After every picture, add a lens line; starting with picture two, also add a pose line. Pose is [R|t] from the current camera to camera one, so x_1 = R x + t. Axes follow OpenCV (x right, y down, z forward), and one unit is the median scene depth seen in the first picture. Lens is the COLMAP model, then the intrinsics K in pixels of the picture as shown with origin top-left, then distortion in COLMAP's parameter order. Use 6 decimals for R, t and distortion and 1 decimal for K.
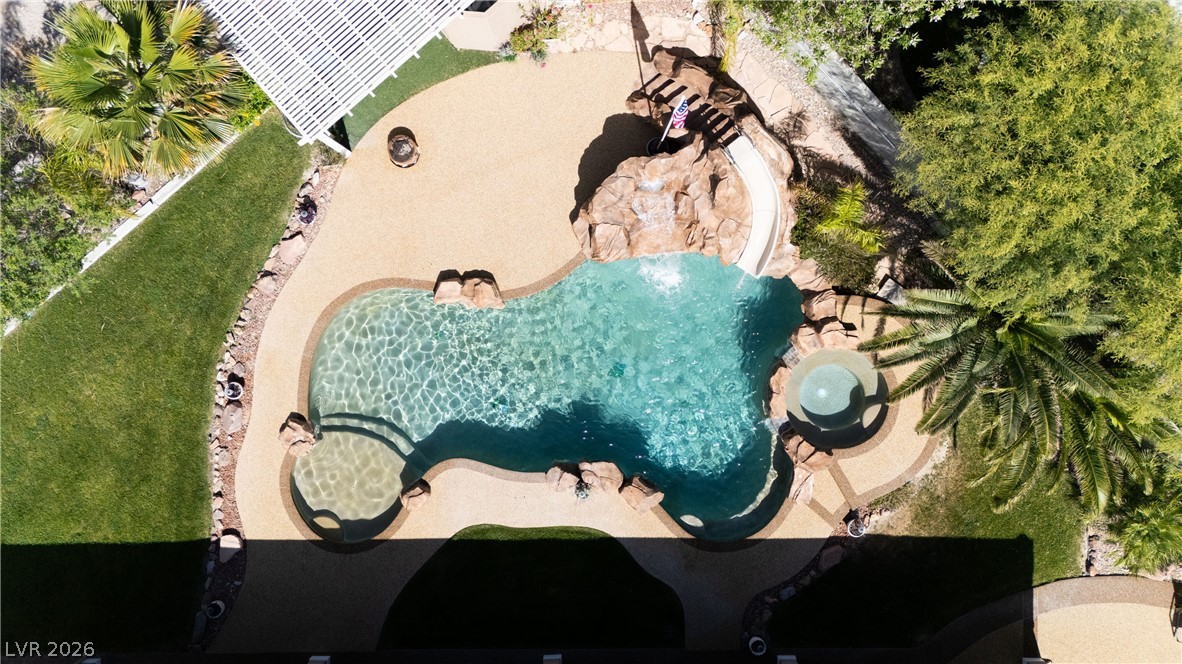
lens RADIAL K [[879.8, 0, 597.0], [0, 879.8, 336.0], [0, 0, 1]] dist [0.044139, -0.002787]
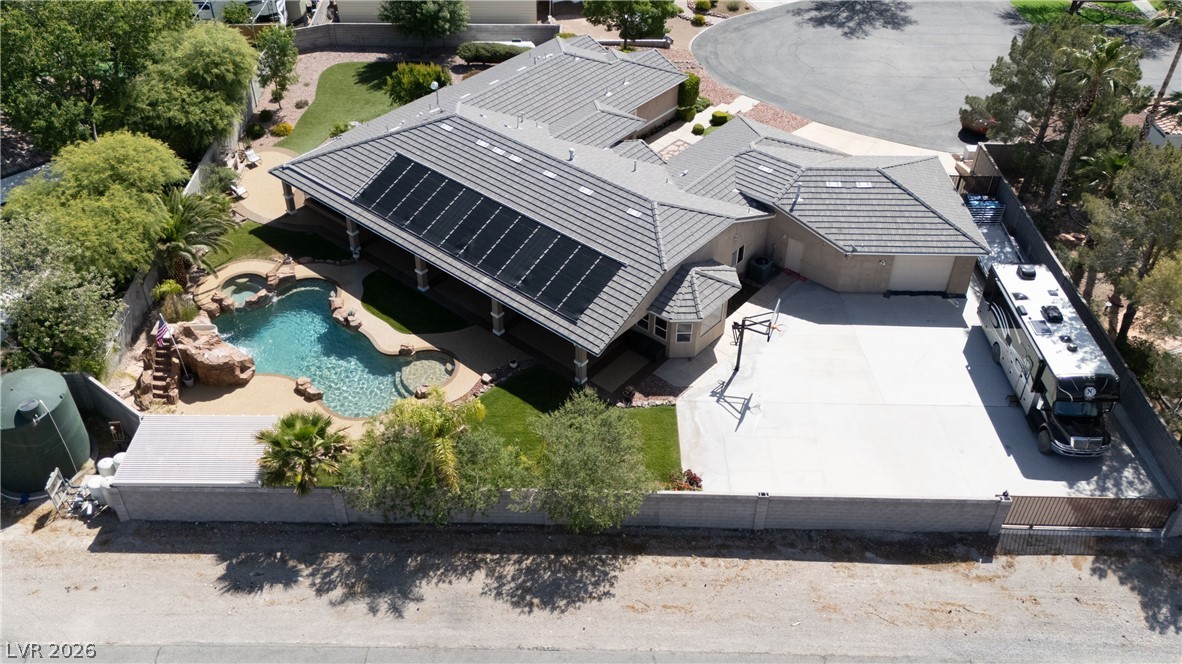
lens RADIAL K [[1012.9, 0, 565.5], [0, 1012.9, 329.4], [0, 0, 1]] dist [0.050207, -0.010820]
pose [[-0.743768, -0.407795, 0.529634, -1.688347], [0.668040, -0.480800, 0.567938, -0.874936], [0.023046, 0.776231, 0.630027, -0.492760]]
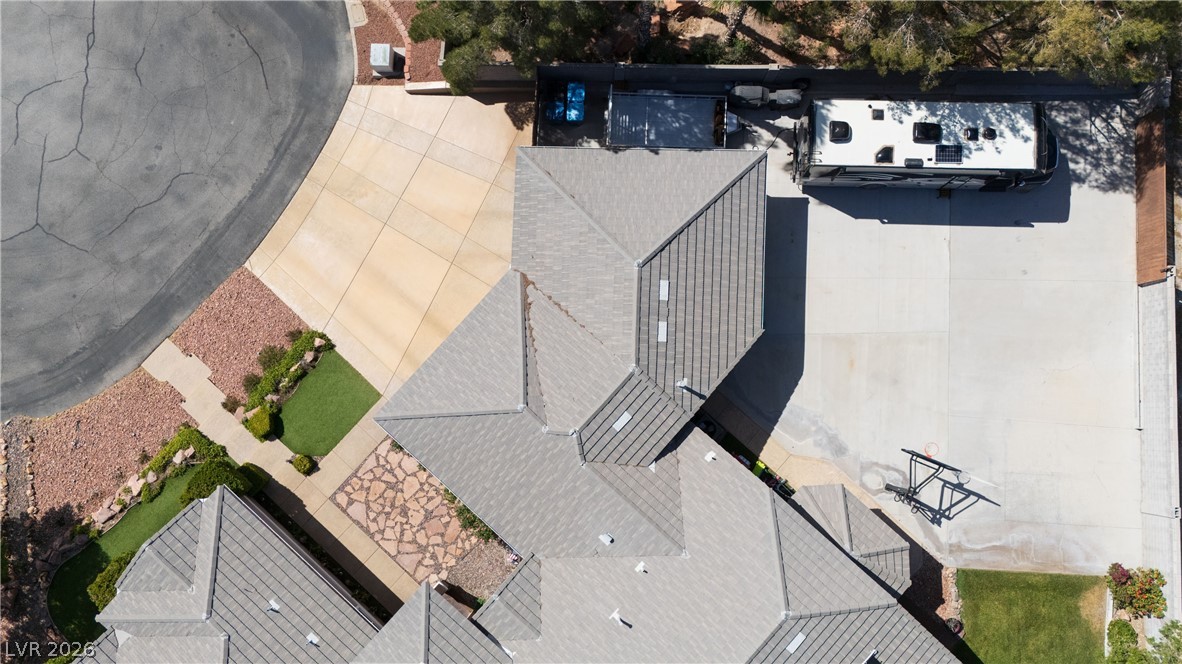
lens RADIAL K [[879.8, 0, 597.0], [0, 879.8, 336.0], [0, 0, 1]] dist [0.044139, -0.002787]
pose [[-0.679620, 0.732551, -0.038540, -0.566083], [-0.733181, -0.676627, 0.067987, 1.131495], [0.023727, 0.074462, 0.996942, -0.701588]]
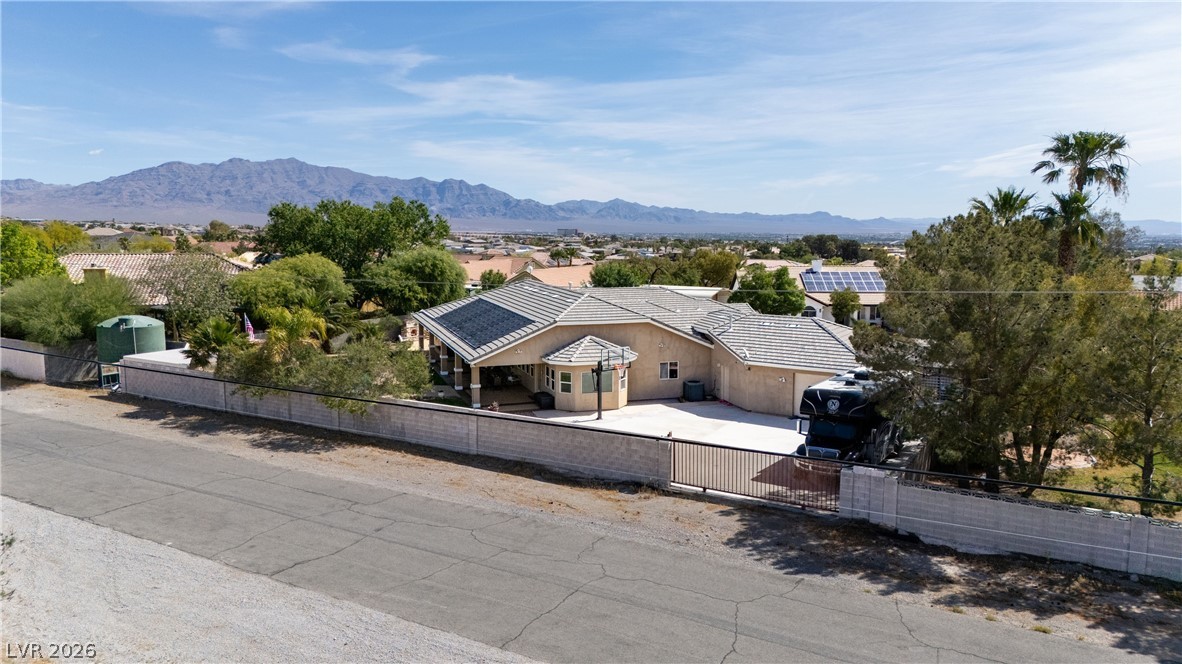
lens RADIAL K [[879.8, 0, 597.0], [0, 879.8, 336.0], [0, 0, 1]] dist [0.044139, -0.002787]
pose [[-0.319585, -0.114725, 0.940587, -2.819222], [0.947534, -0.045673, 0.316375, -0.050768], [0.006663, 0.992347, 0.123303, 0.546416]]
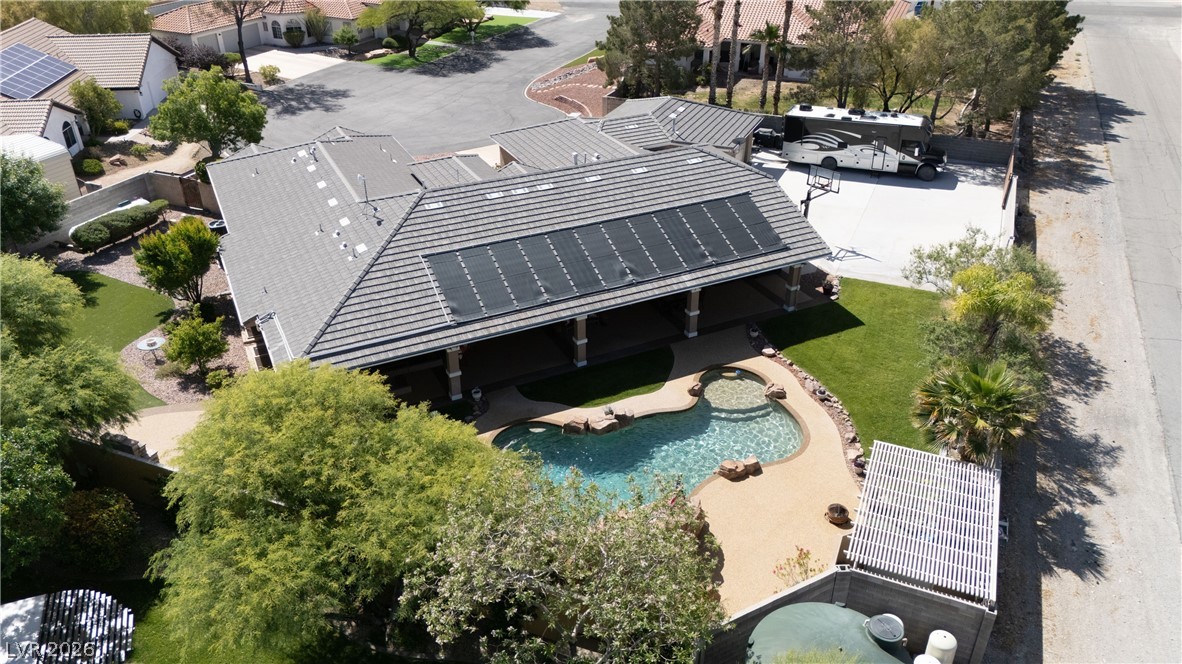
lens RADIAL K [[879.8, 0, 597.0], [0, 879.8, 336.0], [0, 0, 1]] dist [0.044139, -0.002787]
pose [[-0.891968, 0.233033, -0.387414, 0.582297], [-0.452099, -0.460601, 0.763841, -0.961655], [-0.000443, 0.856471, 0.516195, 0.052538]]
